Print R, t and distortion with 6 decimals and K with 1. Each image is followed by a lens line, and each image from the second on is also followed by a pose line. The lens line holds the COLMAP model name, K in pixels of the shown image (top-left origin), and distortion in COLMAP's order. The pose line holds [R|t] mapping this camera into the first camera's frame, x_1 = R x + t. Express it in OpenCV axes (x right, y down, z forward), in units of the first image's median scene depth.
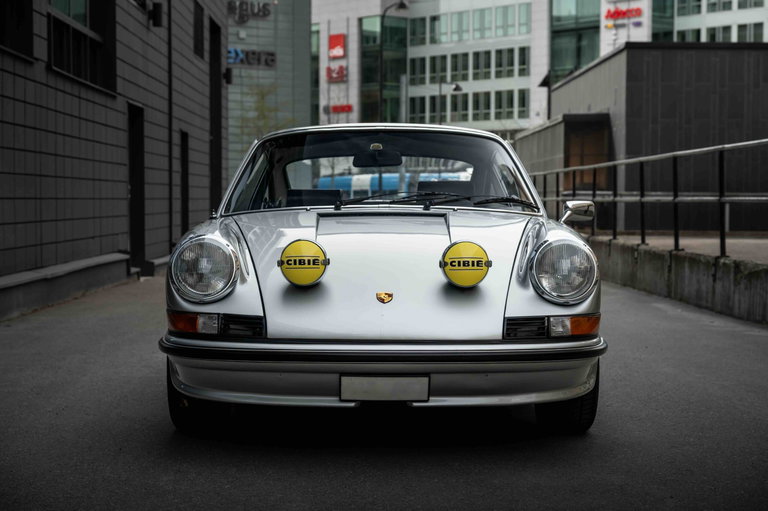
lens RADIAL K [[1567.1, 0, 387.7], [0, 1567.1, 281.5], [0, 0, 1]] dist [0.041201, 0.000000]
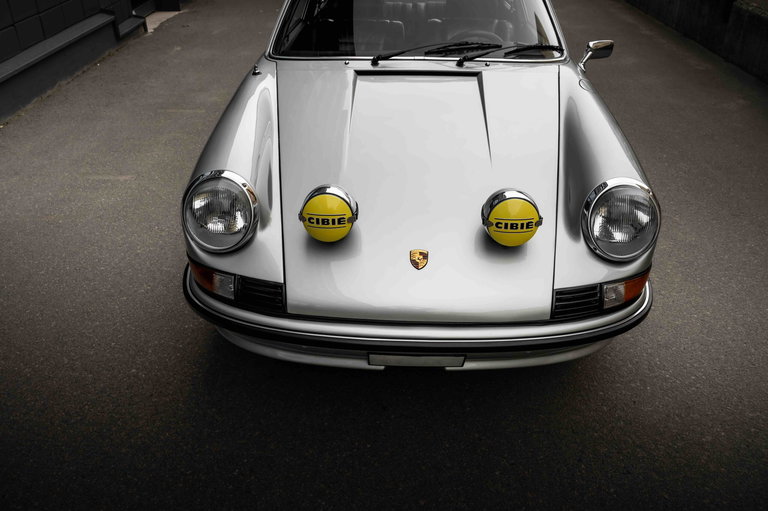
lens RADIAL K [[671.7, 0, 381.4], [0, 671.7, 249.0], [0, 0, 1]] dist [0.012070, -0.012690]
pose [[0.998972, 0.024799, -0.037944, -0.003480], [-0.005030, 0.892554, 0.450912, -0.065089], [0.045049, -0.450258, 0.891761, 0.256452]]
